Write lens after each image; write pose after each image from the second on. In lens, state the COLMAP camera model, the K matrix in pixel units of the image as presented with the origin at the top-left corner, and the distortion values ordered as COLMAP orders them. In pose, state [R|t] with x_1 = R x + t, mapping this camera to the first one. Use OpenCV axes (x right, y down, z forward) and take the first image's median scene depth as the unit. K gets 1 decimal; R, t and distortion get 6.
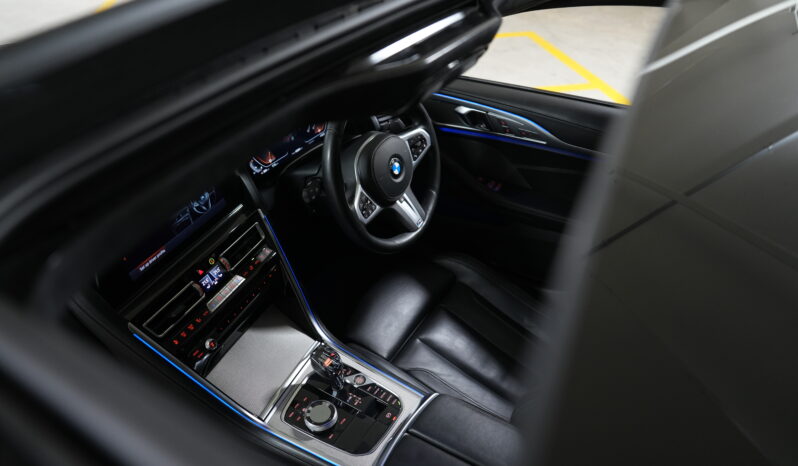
lens RADIAL K [[540.4, 0, 399.5], [0, 540.4, 239.6], [0, 0, 1]] dist [-0.083769, 0.019231]
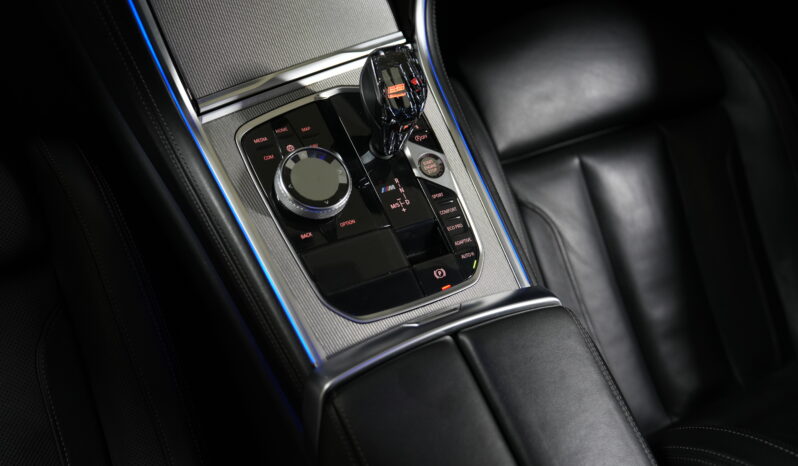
lens RADIAL K [[898.3, 0, 396.9], [0, 898.3, 232.0], [0, 0, 1]] dist [0.065780, 0.000000]
pose [[0.800947, 0.598570, -0.014051, -0.052945], [-0.555942, 0.752209, 0.353709, 0.057035], [0.222289, -0.275490, 0.935250, 0.288385]]
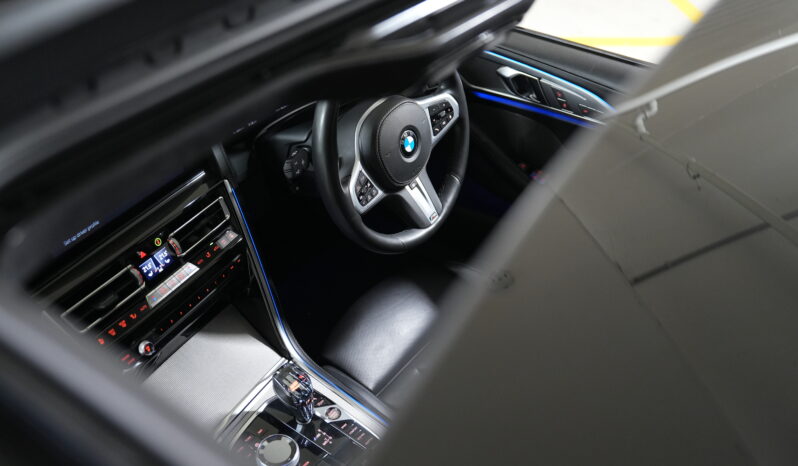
lens RADIAL K [[763.0, 0, 398.1], [0, 763.0, 235.9], [0, 0, 1]] dist [0.029070, 0.000000]
pose [[0.994757, 0.099463, -0.023788, 0.018729], [-0.099298, 0.995025, 0.008018, -0.010468], [0.024467, -0.005614, 0.999685, -0.091017]]
